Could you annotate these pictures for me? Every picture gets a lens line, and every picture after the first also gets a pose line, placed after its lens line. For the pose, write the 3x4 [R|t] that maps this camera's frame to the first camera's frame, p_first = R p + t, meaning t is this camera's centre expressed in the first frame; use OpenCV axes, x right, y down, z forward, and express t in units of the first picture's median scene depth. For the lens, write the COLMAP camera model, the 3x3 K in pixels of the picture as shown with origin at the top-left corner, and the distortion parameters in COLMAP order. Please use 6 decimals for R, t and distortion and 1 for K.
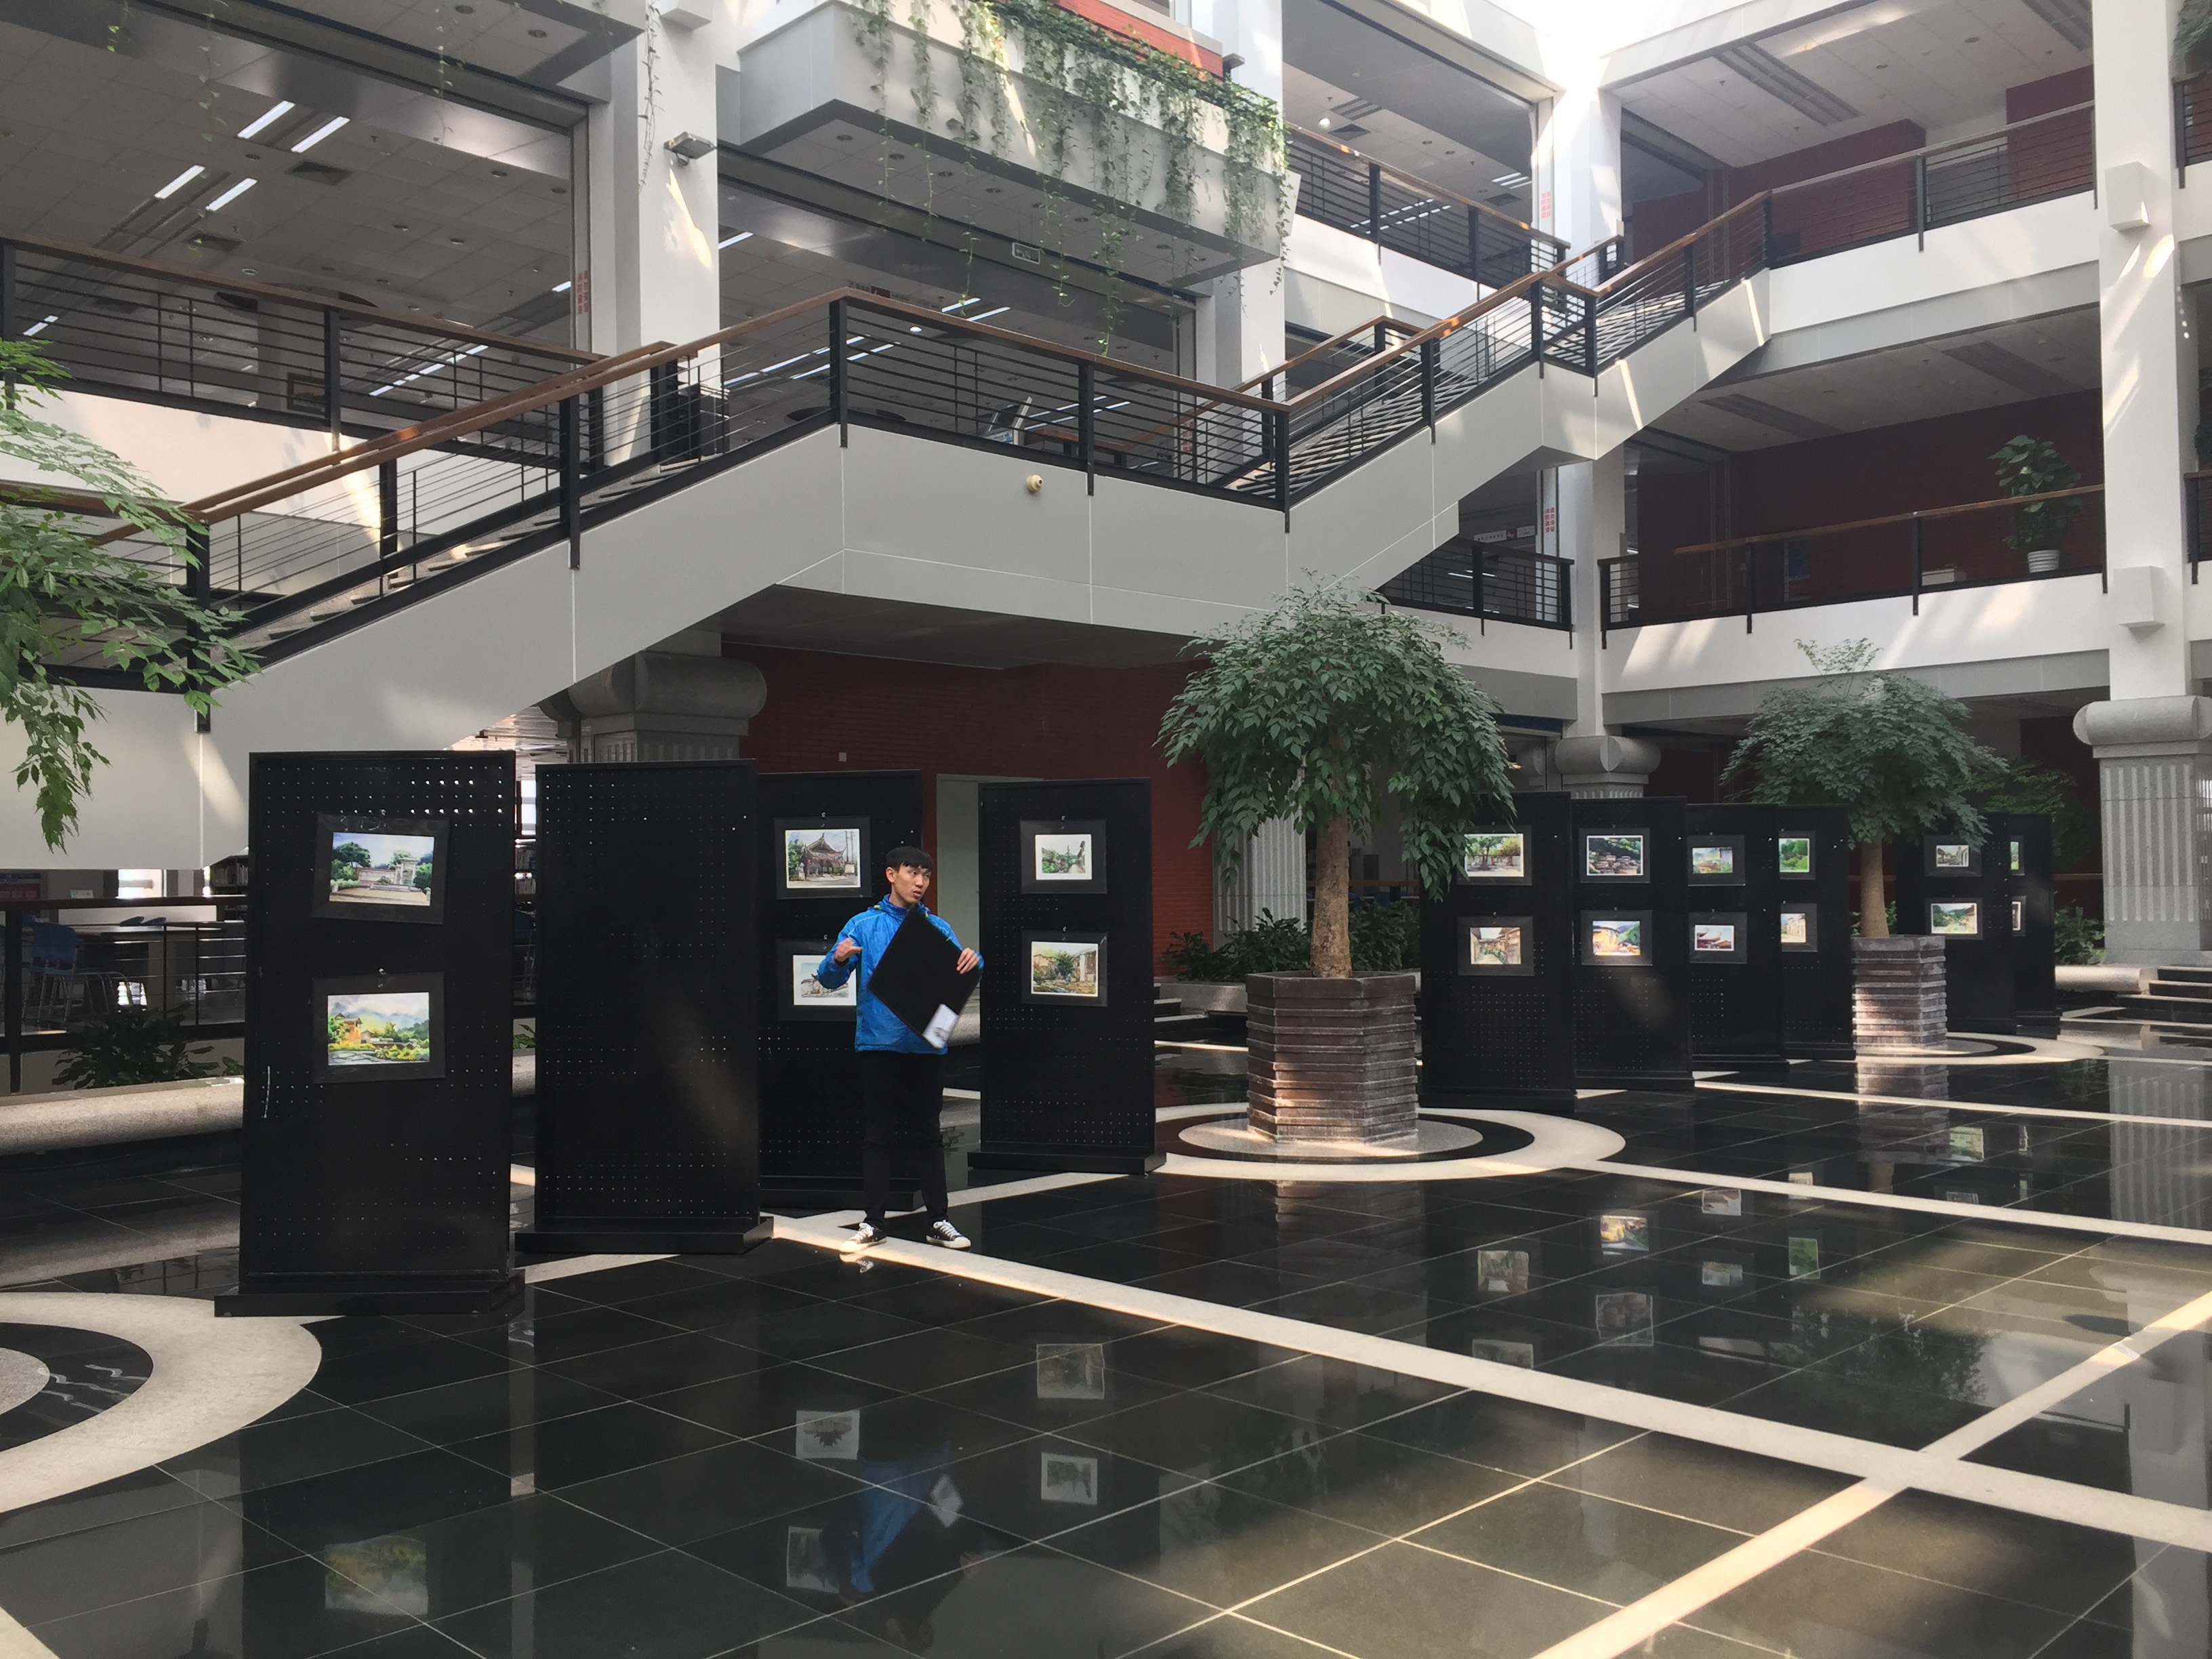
lens RADIAL K [[1888.8, 0, 1136.1], [0, 1888.8, 830.3], [0, 0, 1]] dist [0.146082, 0.000852]
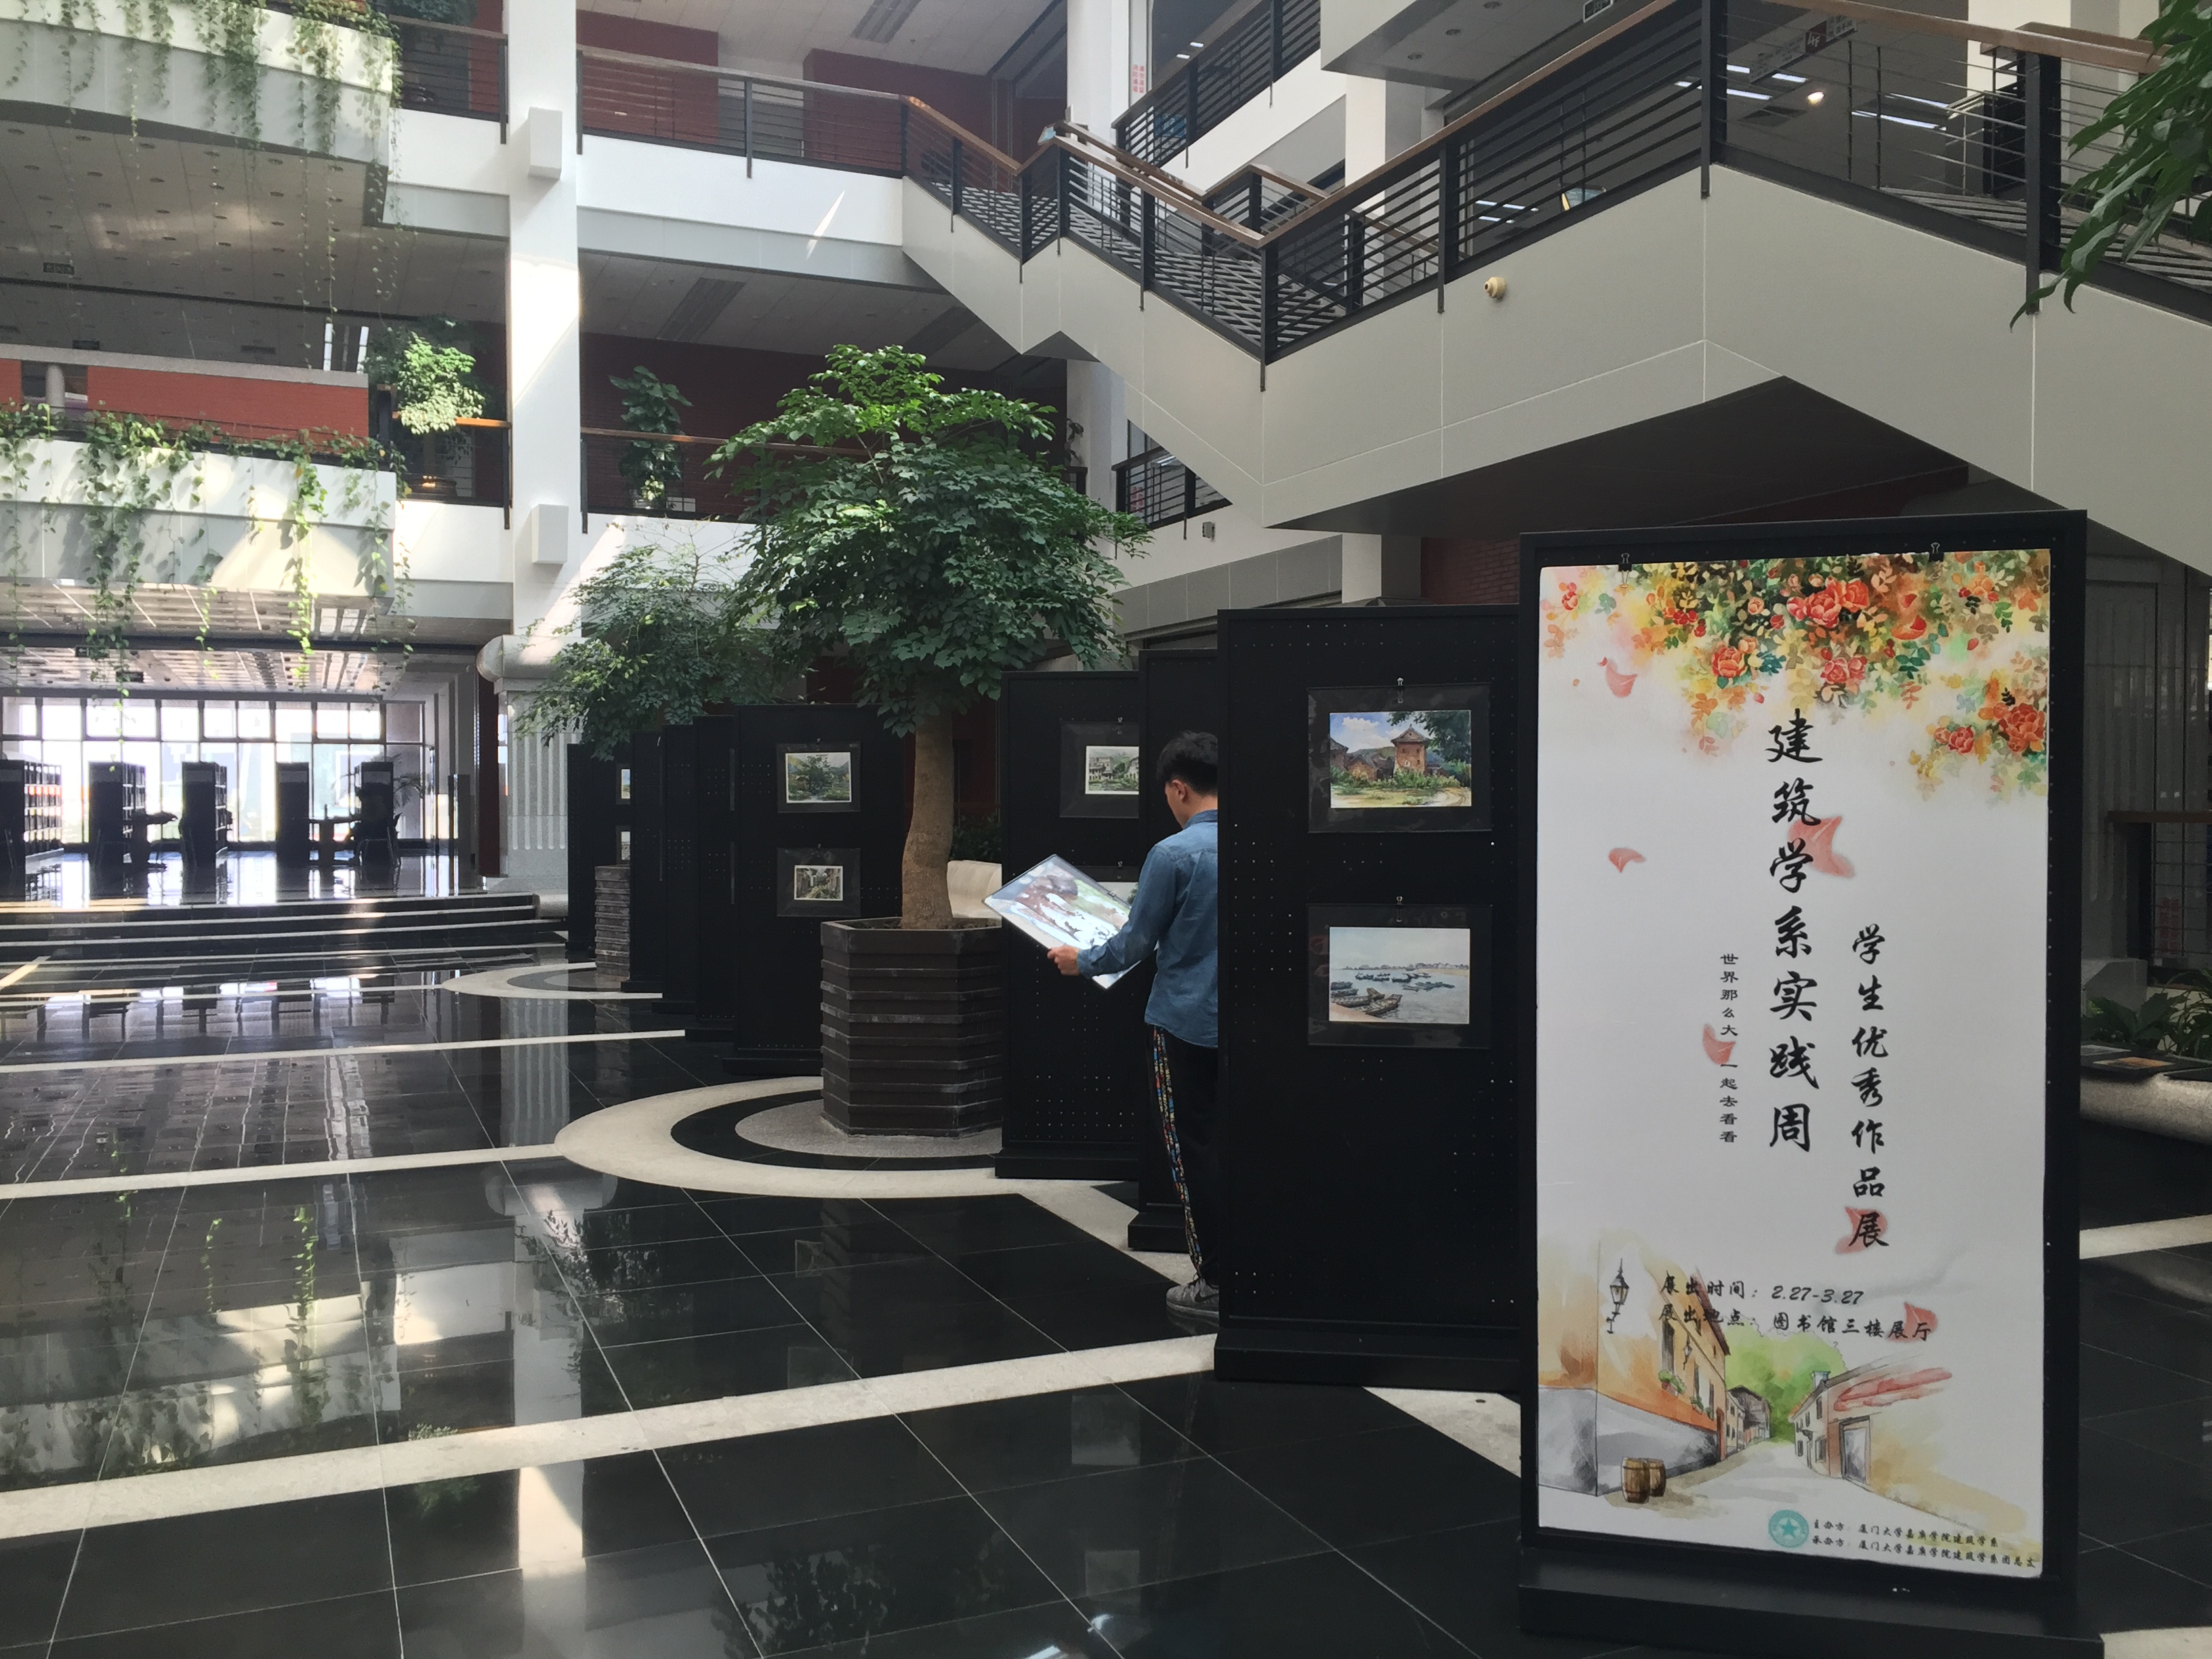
lens RADIAL K [[1888.8, 0, 1136.1], [0, 1888.8, 830.3], [0, 0, 1]] dist [0.146082, 0.000852]
pose [[0.377494, -0.003894, 0.926004, -0.315830], [-0.028565, 0.999466, 0.015848, 0.010888], [-0.925571, -0.032434, 0.377181, 0.318423]]
